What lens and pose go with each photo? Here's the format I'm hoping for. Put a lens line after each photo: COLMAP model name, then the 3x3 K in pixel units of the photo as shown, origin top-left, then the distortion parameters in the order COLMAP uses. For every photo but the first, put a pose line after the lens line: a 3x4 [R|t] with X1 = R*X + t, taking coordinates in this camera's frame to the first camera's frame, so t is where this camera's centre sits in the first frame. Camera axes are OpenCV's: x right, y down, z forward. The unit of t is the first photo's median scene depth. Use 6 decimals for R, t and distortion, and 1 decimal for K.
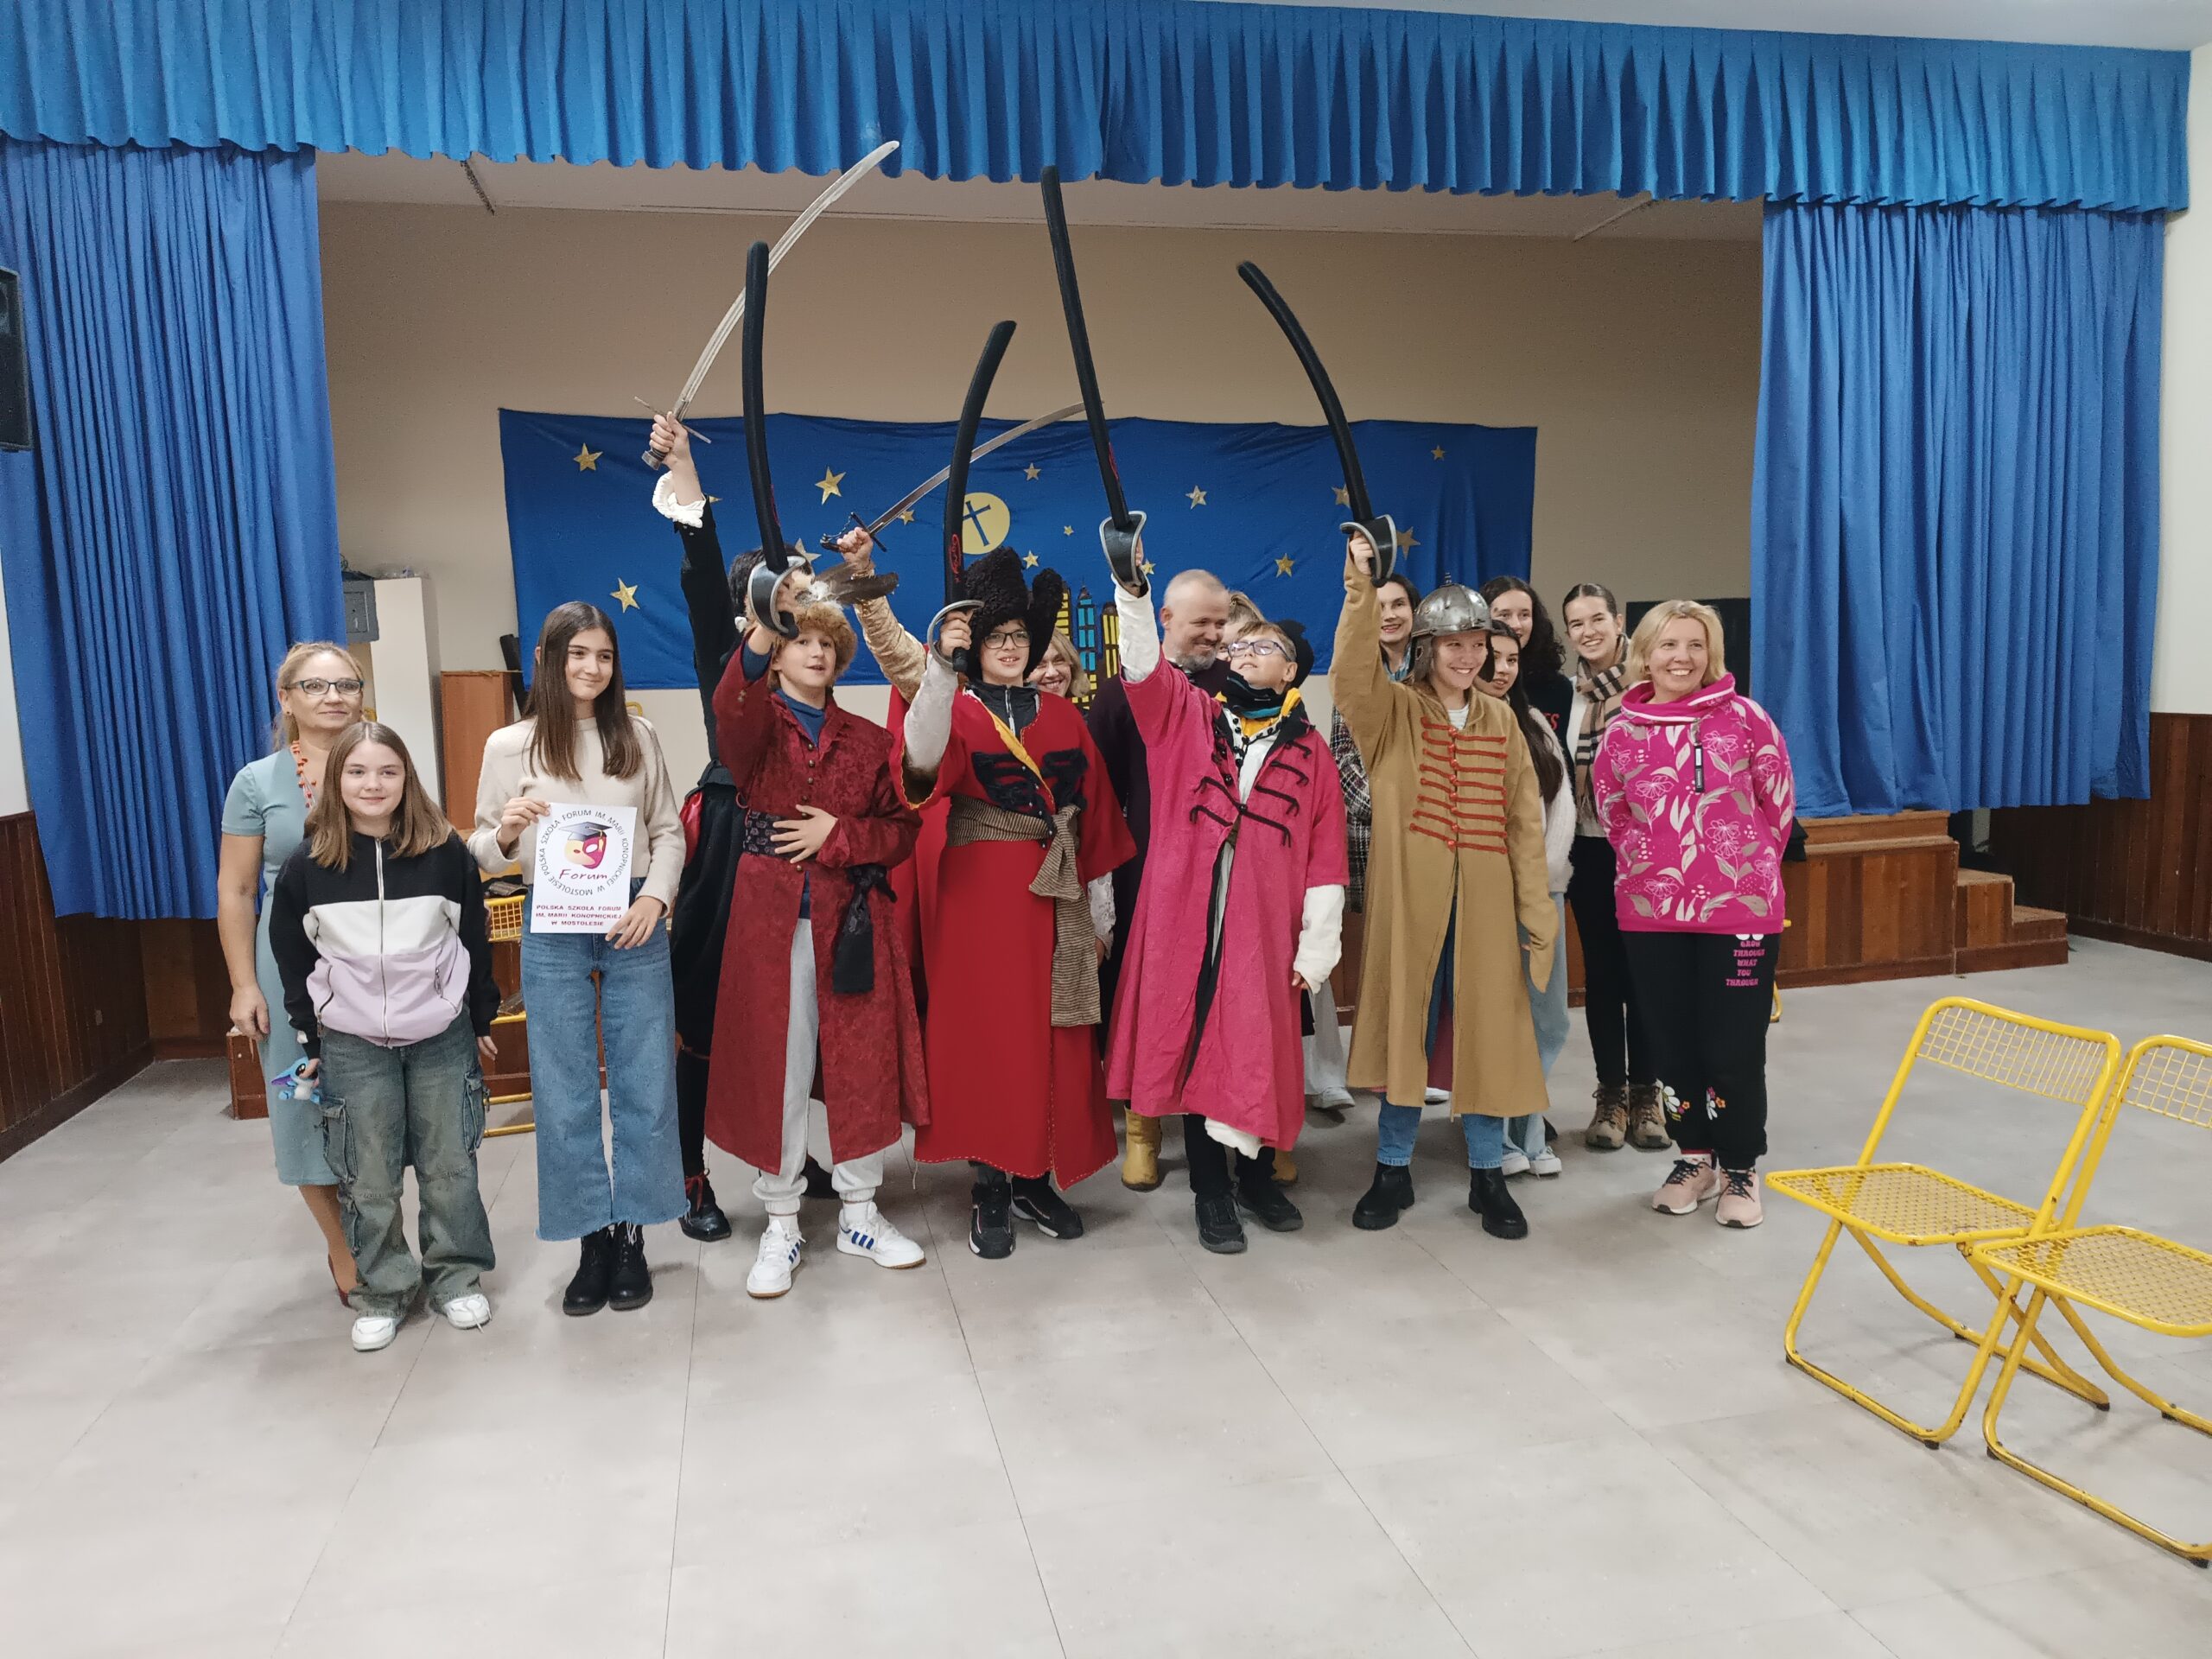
lens RADIAL K [[1590.0, 0, 1106.0], [0, 1590.0, 829.5], [0, 0, 1]] dist [0.003173, 0.003776]
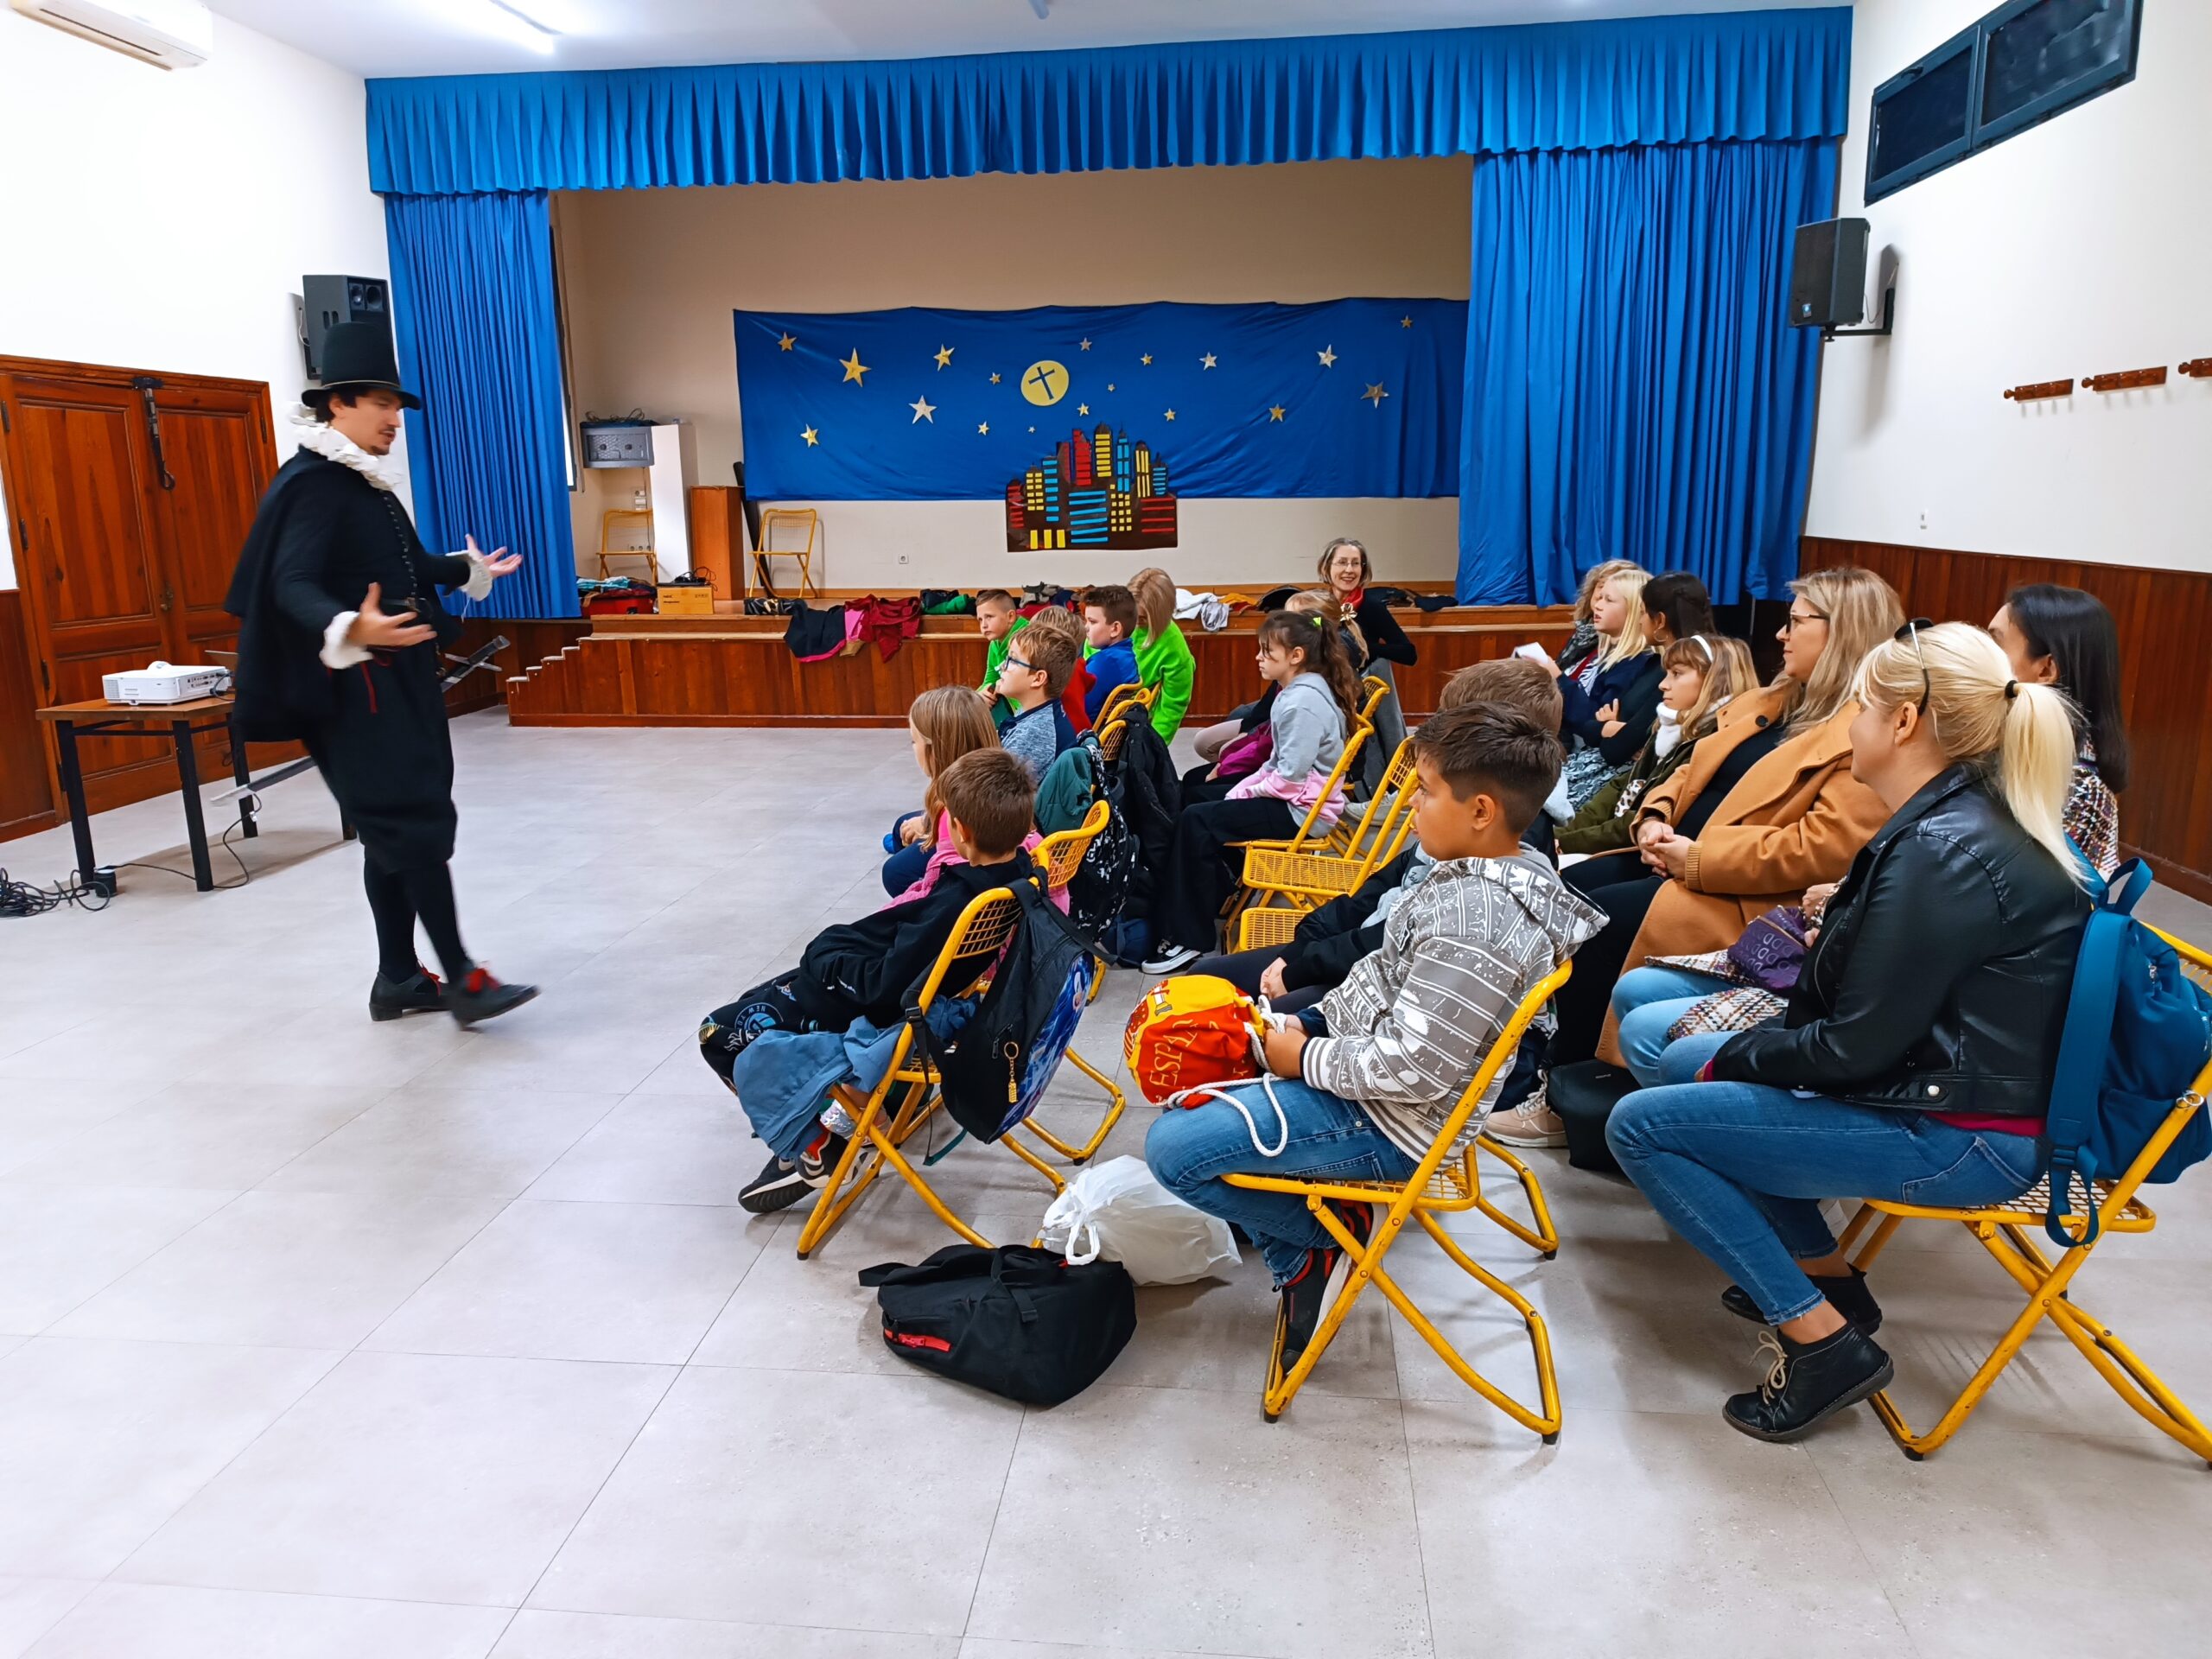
lens RADIAL K [[1581.3, 0, 1106.0], [0, 1581.3, 829.5], [0, 0, 1]] dist [0.012298, 0.000397]
pose [[0.949602, 0.079137, -0.303304, 0.520635], [-0.044641, 0.991886, 0.119034, 0.035972], [0.310263, -0.099495, 0.945430, -0.420450]]
